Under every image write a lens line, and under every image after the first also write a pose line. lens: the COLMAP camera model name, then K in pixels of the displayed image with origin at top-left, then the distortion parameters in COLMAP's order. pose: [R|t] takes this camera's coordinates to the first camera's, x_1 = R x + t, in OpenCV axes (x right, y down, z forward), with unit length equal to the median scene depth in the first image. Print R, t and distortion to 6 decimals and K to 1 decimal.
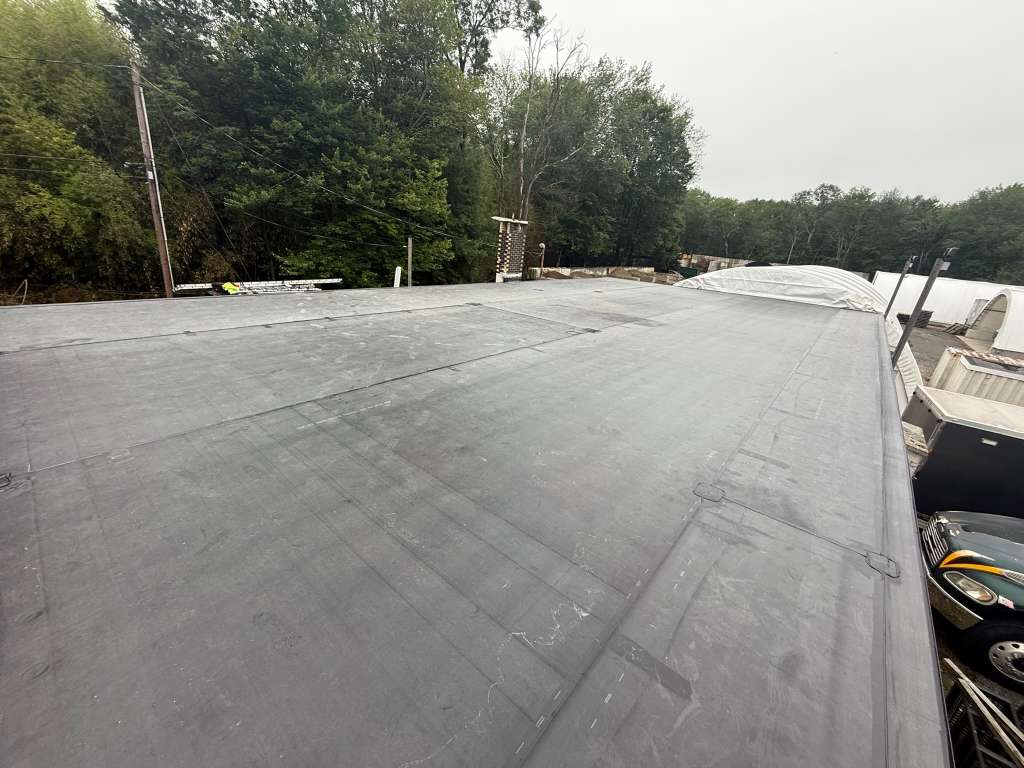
lens RADIAL K [[404.0, 0, 512.0], [0, 404.0, 384.0], [0, 0, 1]] dist [-0.000781, 0.000116]
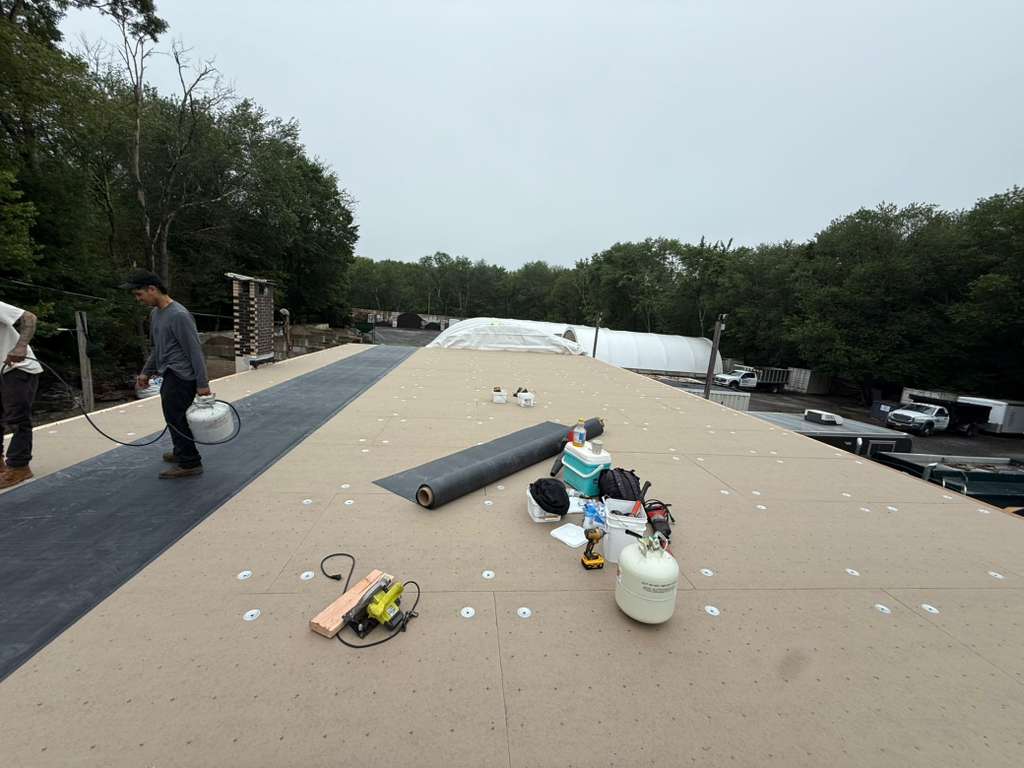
lens RADIAL K [[404.0, 0, 512.0], [0, 404.0, 384.0], [0, 0, 1]] dist [-0.000781, 0.000116]
pose [[0.693159, -0.155595, 0.703790, -0.075712], [0.240634, 0.970356, -0.022471, -0.040470], [-0.679430, 0.184932, 0.710053, 0.089043]]
